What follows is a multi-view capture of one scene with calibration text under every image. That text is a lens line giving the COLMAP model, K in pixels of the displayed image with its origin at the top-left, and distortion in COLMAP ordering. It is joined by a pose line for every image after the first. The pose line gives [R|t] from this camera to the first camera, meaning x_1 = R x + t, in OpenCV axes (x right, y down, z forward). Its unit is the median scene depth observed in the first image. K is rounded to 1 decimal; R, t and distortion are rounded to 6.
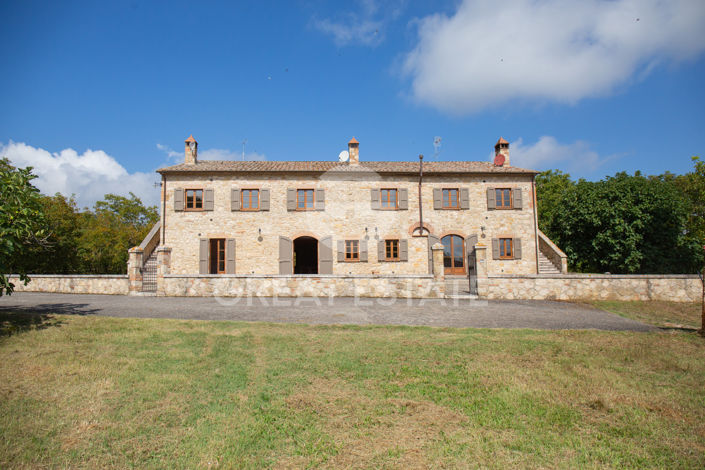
lens RADIAL K [[488.4, 0, 352.5], [0, 488.4, 235.0], [0, 0, 1]] dist [0.054726, -0.049526]
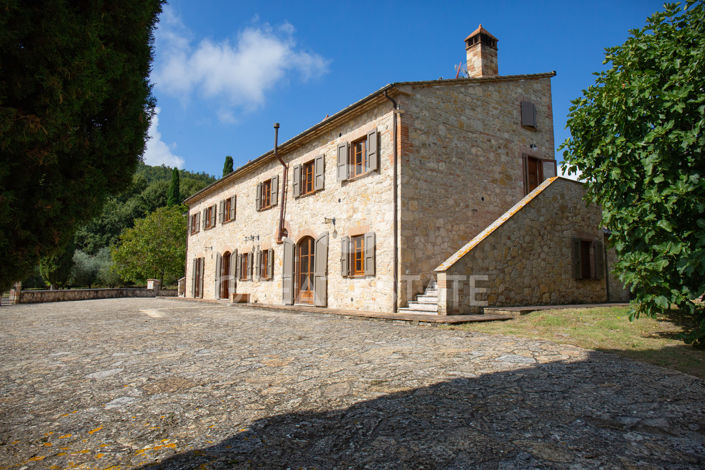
lens RADIAL K [[488.4, 0, 352.5], [0, 488.4, 235.0], [0, 0, 1]] dist [0.054726, -0.049526]
pose [[0.438183, -0.075639, -0.895698, 0.768789], [0.071733, 0.996218, -0.049035, 0.031145], [0.896019, -0.042765, 0.441951, 0.774589]]
